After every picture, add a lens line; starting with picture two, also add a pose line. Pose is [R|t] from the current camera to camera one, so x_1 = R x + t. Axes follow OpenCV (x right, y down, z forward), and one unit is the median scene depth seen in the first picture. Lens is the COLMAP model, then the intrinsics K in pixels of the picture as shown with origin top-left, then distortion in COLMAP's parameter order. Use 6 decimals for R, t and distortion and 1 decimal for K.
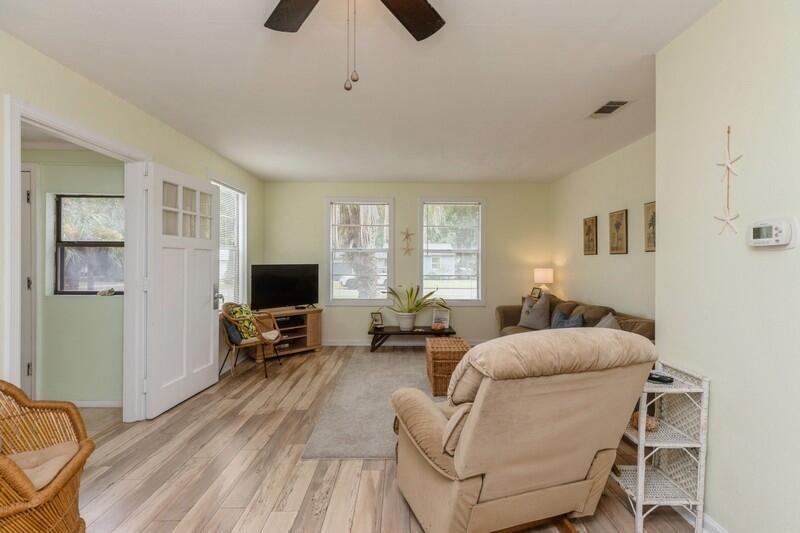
lens RADIAL K [[361.4, 0, 400.0], [0, 361.4, 266.5], [0, 0, 1]] dist [0.001098, 0.000109]
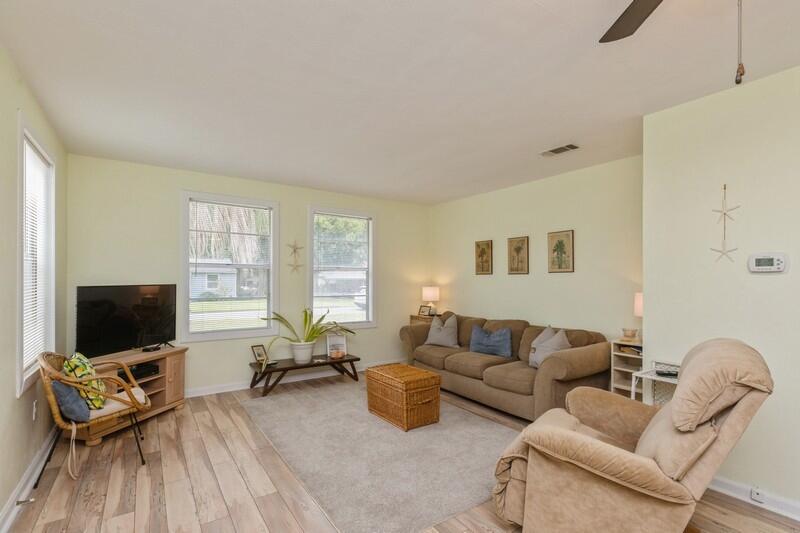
lens RADIAL K [[375.9, 0, 401.9], [0, 375.9, 284.8], [0, 0, 1]] dist [0.001482, 0.000017]
pose [[0.826675, -0.007407, 0.562631, -0.287722], [0.006794, 0.999972, 0.003181, -0.004922], [-0.562639, 0.001193, 0.826702, 0.157528]]
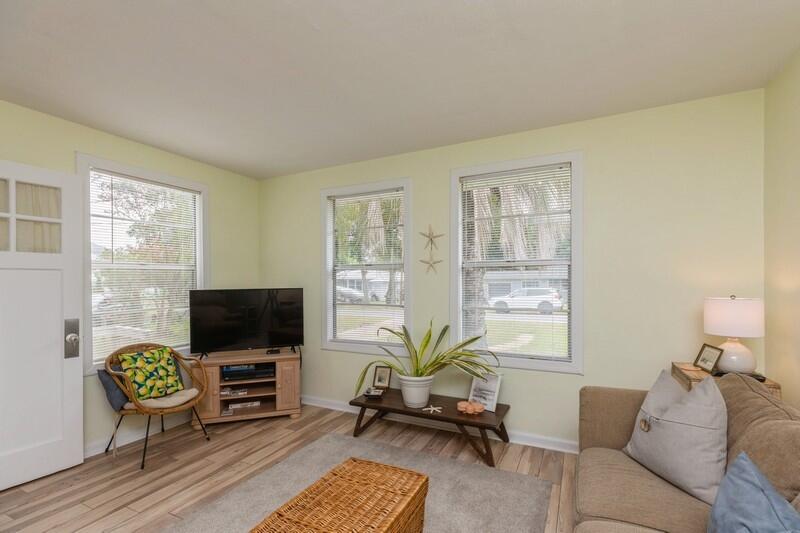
lens RADIAL K [[361.0, 0, 402.0], [0, 361.0, 283.4], [0, 0, 1]] dist [0.002309, 0.000211]
pose [[0.891040, -0.007976, -0.453855, 0.262855], [0.005613, 0.999963, -0.006554, -0.010603], [0.453890, 0.003292, 0.891051, 0.503229]]
